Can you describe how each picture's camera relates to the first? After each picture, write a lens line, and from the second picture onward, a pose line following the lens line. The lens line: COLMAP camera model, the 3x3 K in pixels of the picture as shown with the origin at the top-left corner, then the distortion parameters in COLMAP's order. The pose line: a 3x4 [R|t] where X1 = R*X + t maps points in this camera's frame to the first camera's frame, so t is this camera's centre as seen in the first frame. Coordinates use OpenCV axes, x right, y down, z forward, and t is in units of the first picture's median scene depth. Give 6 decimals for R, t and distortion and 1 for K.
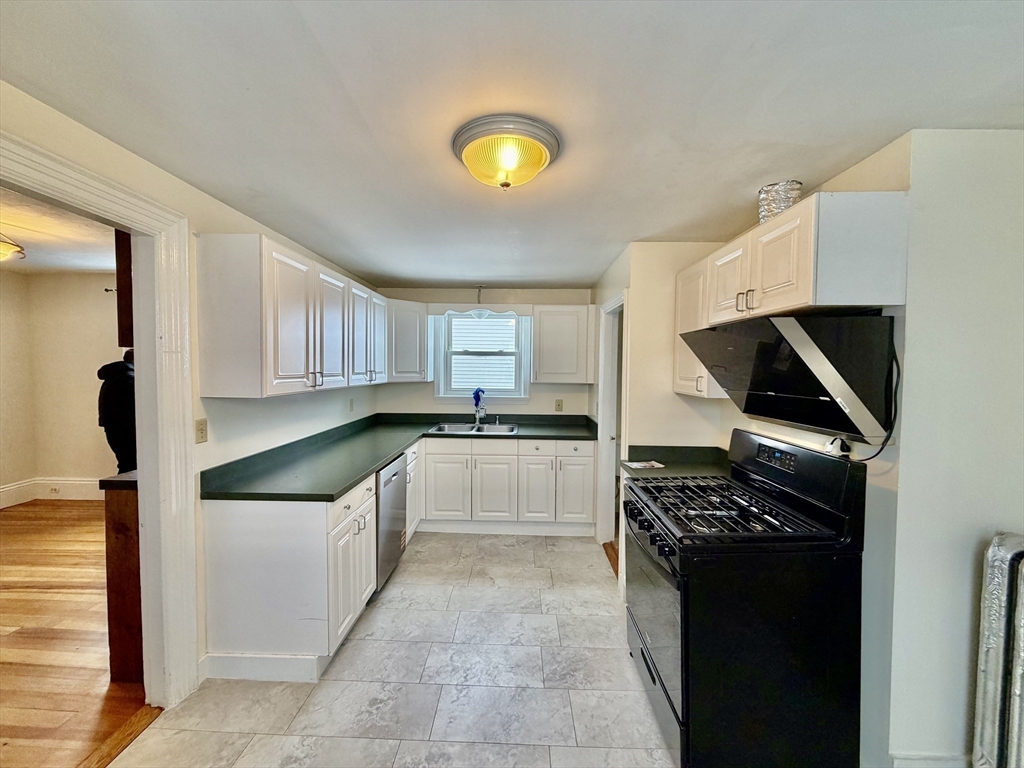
lens RADIAL K [[408.5, 0, 510.2], [0, 408.5, 385.3], [0, 0, 1]] dist [0.001493, 0.000781]
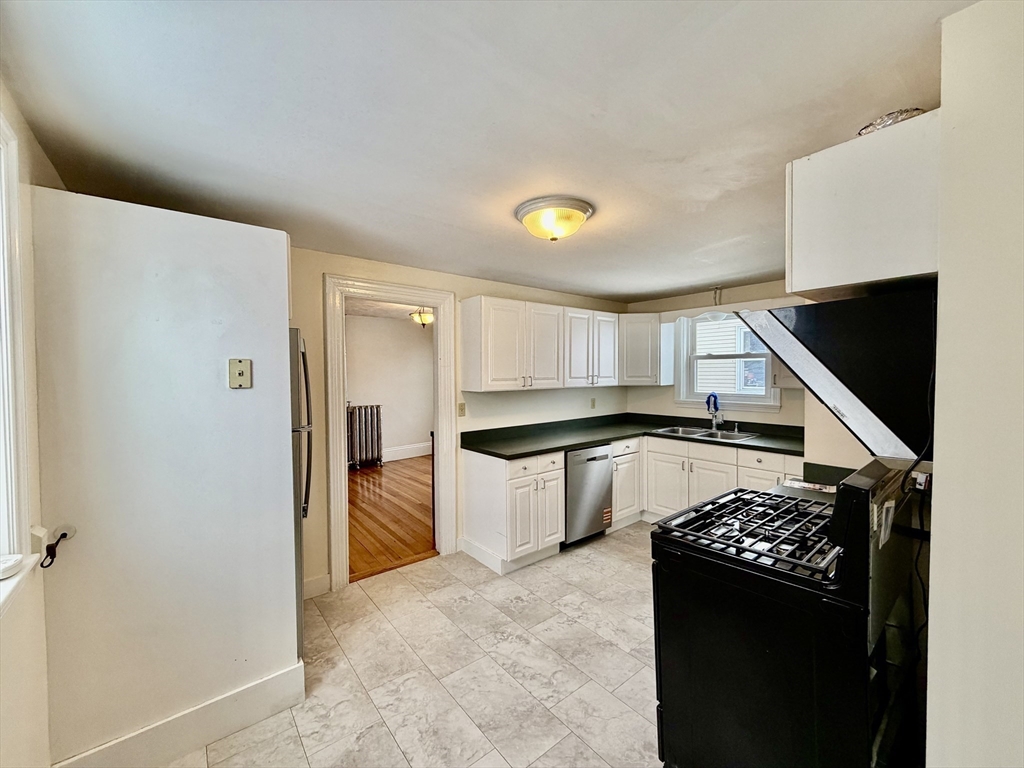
lens RADIAL K [[408.5, 0, 506.1], [0, 408.5, 381.4], [0, 0, 1]] dist [0.001493, 0.000781]
pose [[0.648605, 0.002309, -0.761122, 0.382452], [-0.021054, 0.999667, -0.014909, 0.005214], [0.760834, 0.025694, 0.648437, -0.007089]]
